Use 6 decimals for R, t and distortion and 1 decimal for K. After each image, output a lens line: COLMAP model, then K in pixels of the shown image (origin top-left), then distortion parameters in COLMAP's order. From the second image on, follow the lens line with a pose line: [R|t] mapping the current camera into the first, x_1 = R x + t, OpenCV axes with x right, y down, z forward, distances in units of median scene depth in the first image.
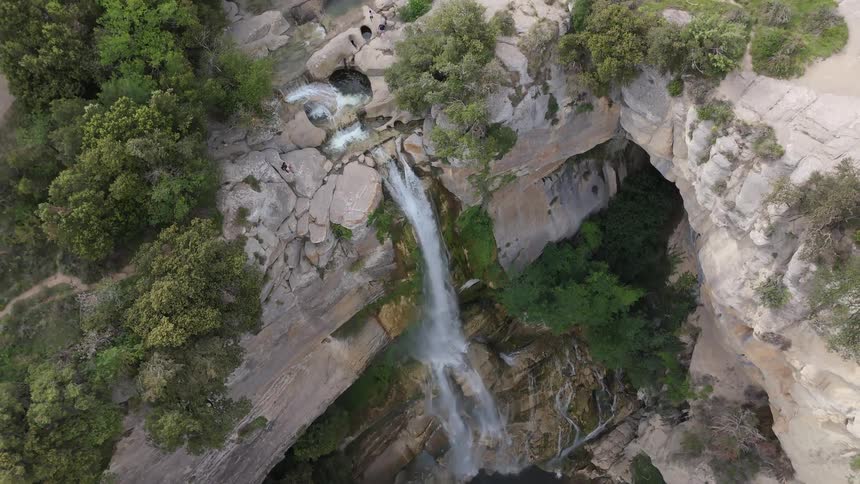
lens RADIAL K [[631.0, 0, 425.2], [0, 631.0, 245.0], [0, 0, 1]] dist [0.067545, -0.059153]
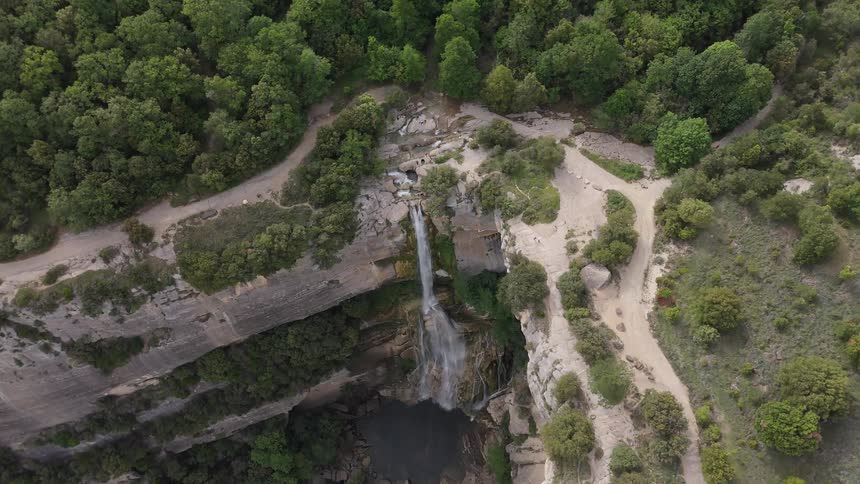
lens RADIAL K [[631.0, 0, 425.2], [0, 631.0, 245.0], [0, 0, 1]] dist [0.067545, -0.059153]
pose [[0.921248, 0.356140, -0.156419, 0.496118], [-0.366089, 0.929753, -0.039229, 0.122796], [0.131460, 0.093403, 0.986911, -1.777440]]
